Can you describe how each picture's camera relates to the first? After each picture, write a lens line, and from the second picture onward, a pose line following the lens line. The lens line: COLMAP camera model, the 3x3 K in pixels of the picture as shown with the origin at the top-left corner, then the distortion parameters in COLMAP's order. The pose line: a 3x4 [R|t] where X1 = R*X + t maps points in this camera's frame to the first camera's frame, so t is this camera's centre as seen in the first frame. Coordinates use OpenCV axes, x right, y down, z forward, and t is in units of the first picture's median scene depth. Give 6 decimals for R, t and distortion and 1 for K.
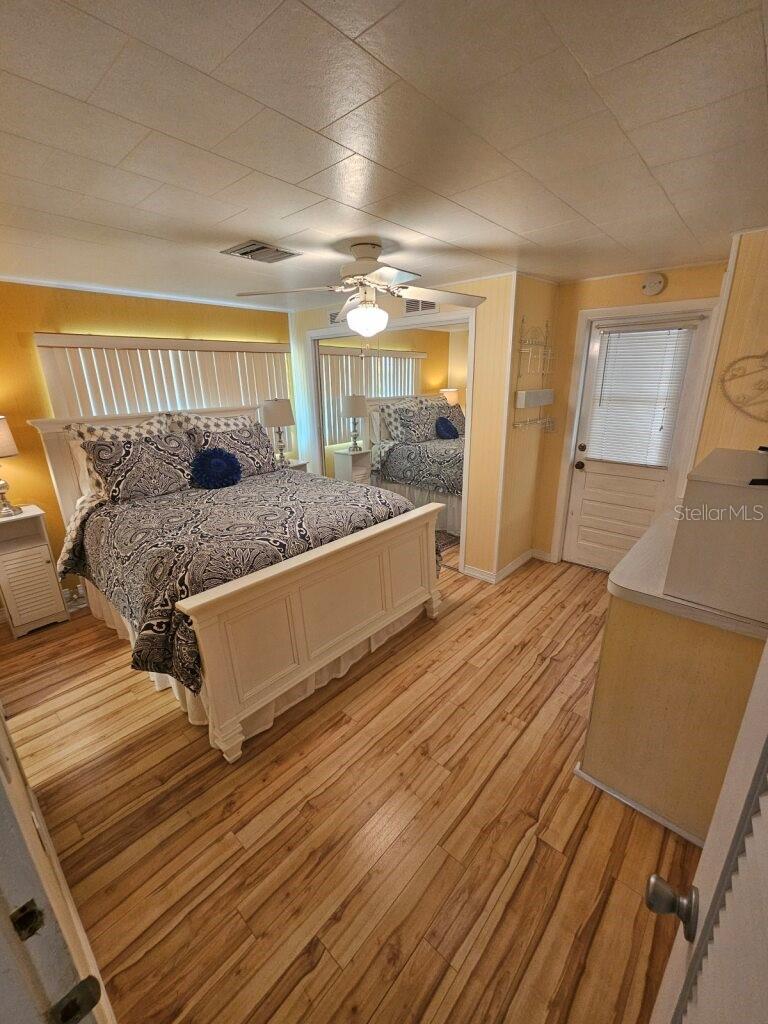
lens RADIAL K [[423.9, 0, 387.1], [0, 423.9, 511.1], [0, 0, 1]] dist [-0.001483, 0.000240]
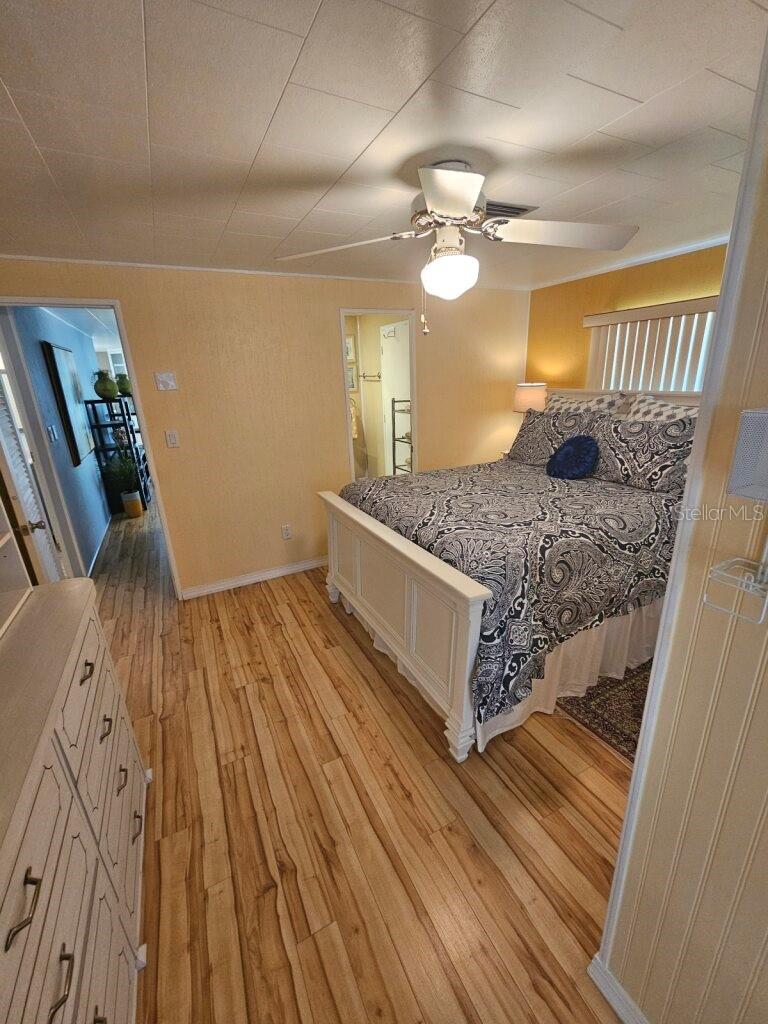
lens RADIAL K [[423.9, 0, 389.6], [0, 423.9, 512.8], [0, 0, 1]] dist [-0.001483, 0.000240]
pose [[-0.355672, 0.318339, -0.878725, 0.760120], [-0.247000, 0.874759, 0.416878, -0.382599], [0.901382, 0.365317, -0.232498, 1.247190]]
